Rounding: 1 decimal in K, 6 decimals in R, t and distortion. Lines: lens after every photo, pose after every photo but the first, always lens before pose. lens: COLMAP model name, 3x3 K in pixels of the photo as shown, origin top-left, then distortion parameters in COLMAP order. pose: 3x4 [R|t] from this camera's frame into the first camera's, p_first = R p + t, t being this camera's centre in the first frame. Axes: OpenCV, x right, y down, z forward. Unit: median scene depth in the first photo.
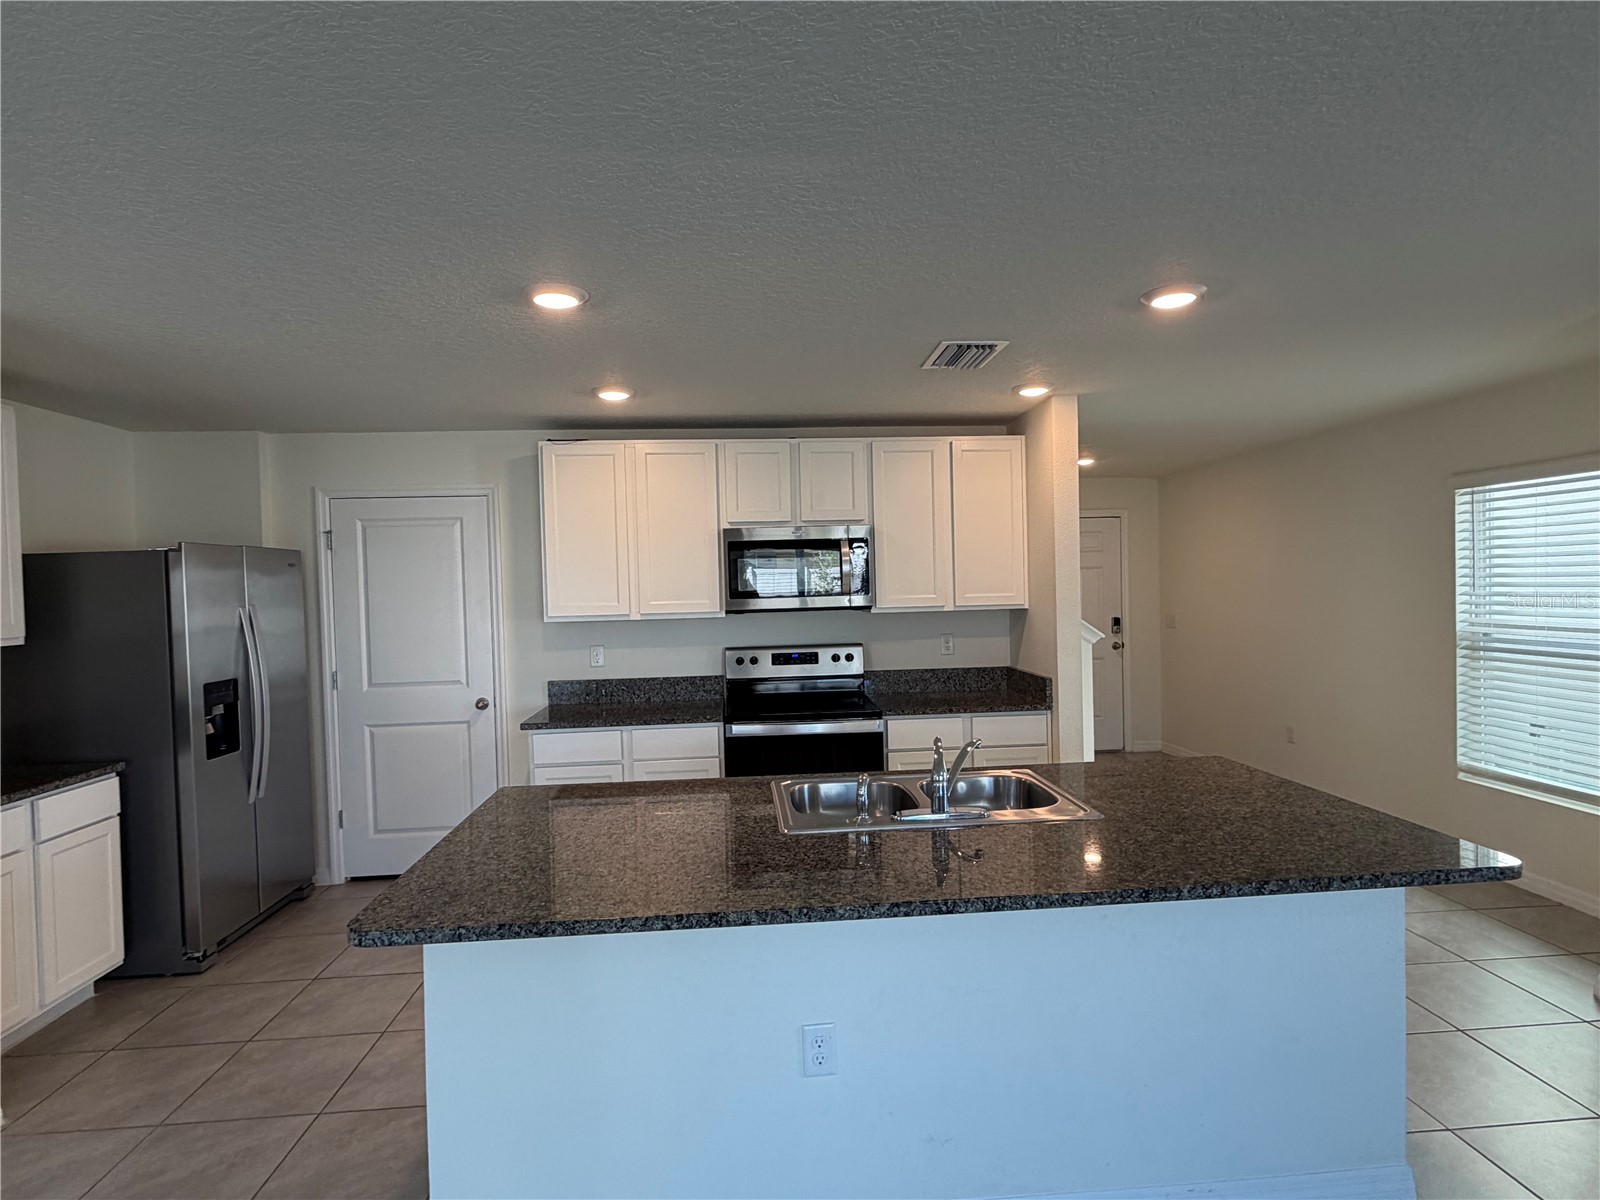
lens RADIAL K [[825.9, 0, 799.2], [0, 825.9, 605.0], [0, 0, 1]] dist [0.001420, -0.000212]
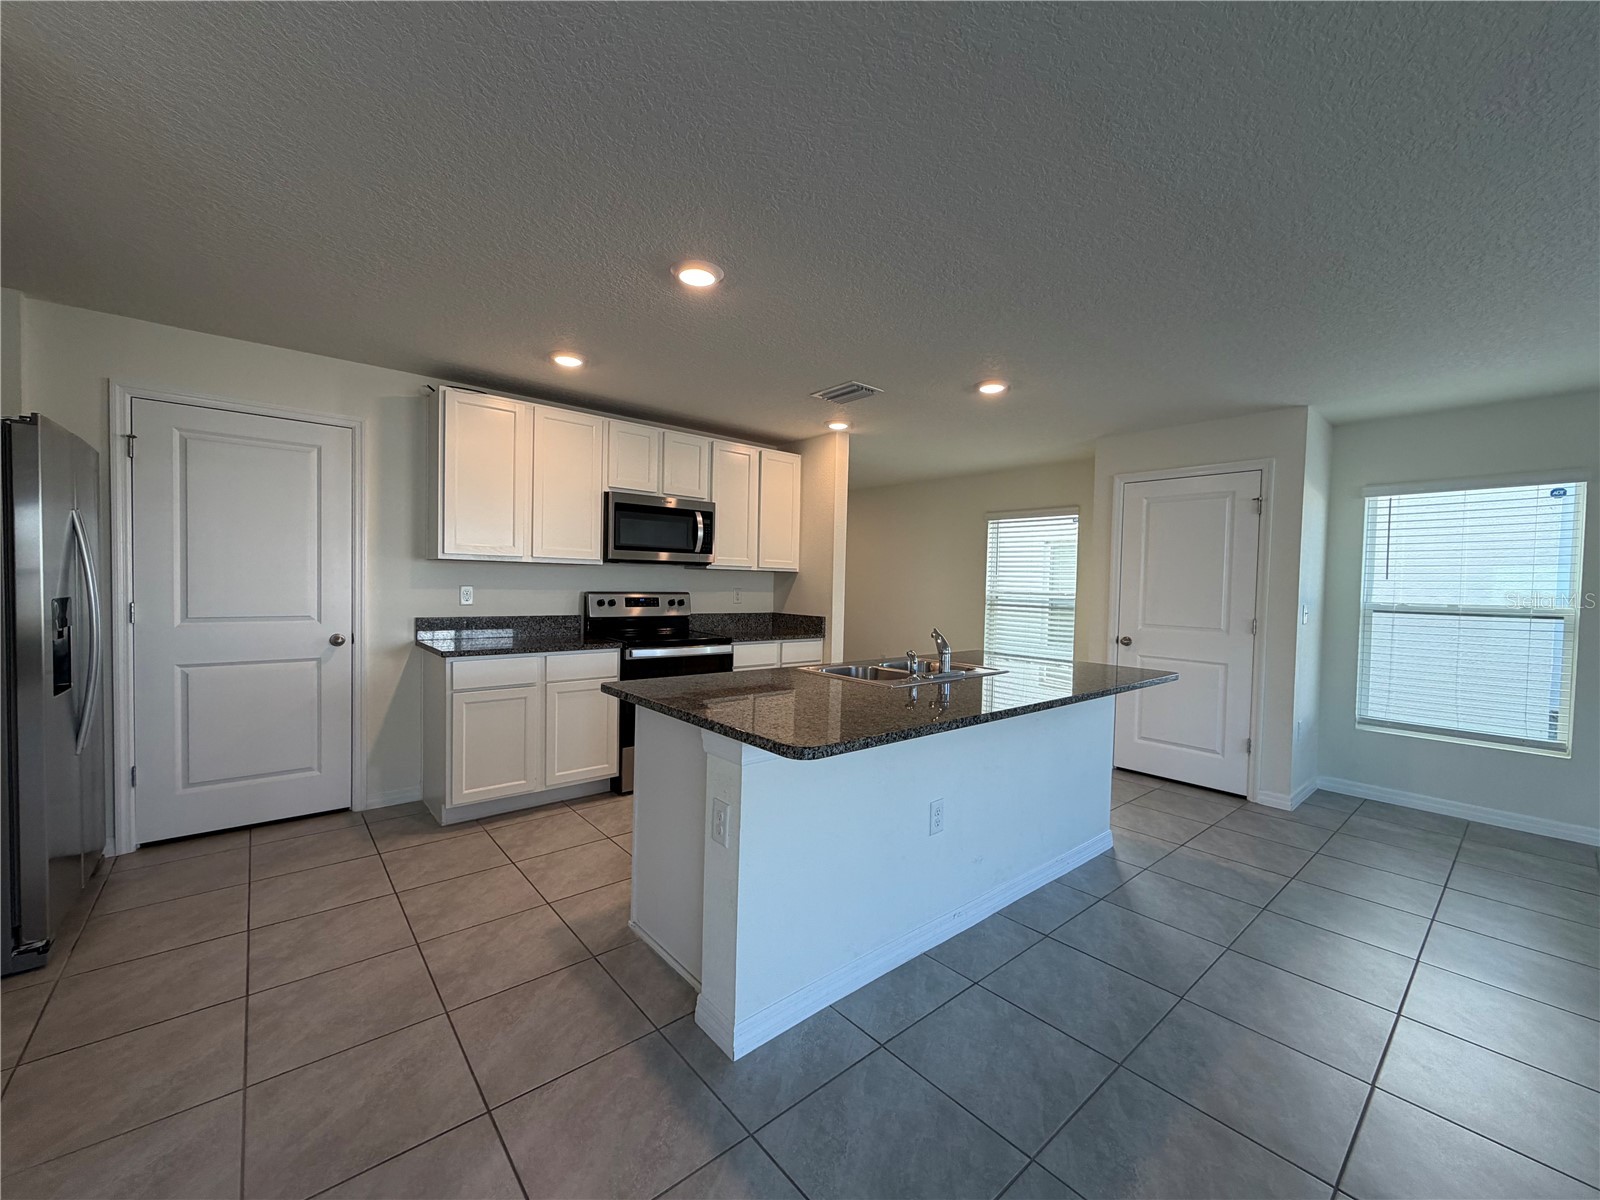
lens RADIAL K [[634.5, 0, 795.1], [0, 634.5, 600.8], [0, 0, 1]] dist [-0.000979, -0.000286]
pose [[0.810077, 0.027327, 0.585686, -0.395558], [-0.032120, 0.999482, -0.002208, 0.059042], [-0.585443, -0.017023, 0.810535, 0.077596]]
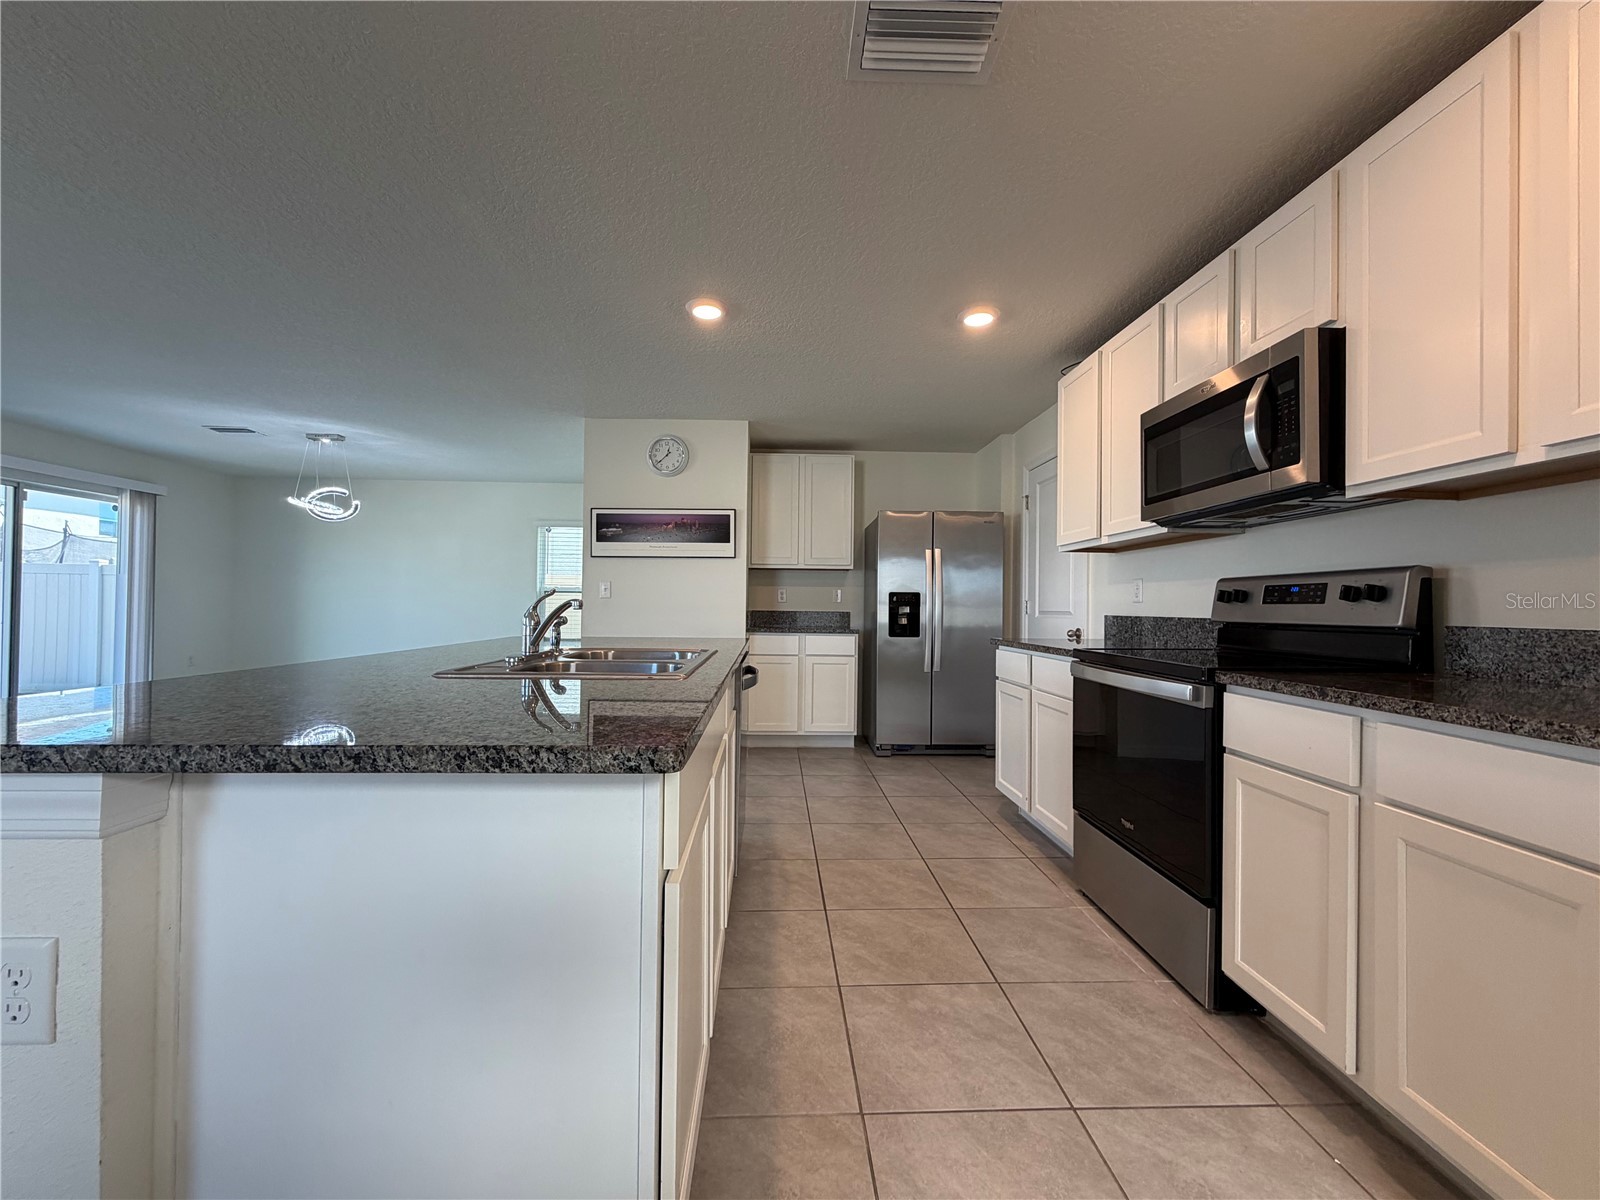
lens RADIAL K [[634.5, 0, 795.1], [0, 634.5, 600.8], [0, 0, 1]] dist [-0.000979, -0.000286]
pose [[-0.045728, 0.017138, -0.998807, 0.484522], [-0.033030, 0.999280, 0.018658, 0.075312], [0.998408, 0.033844, -0.045129, 0.679768]]
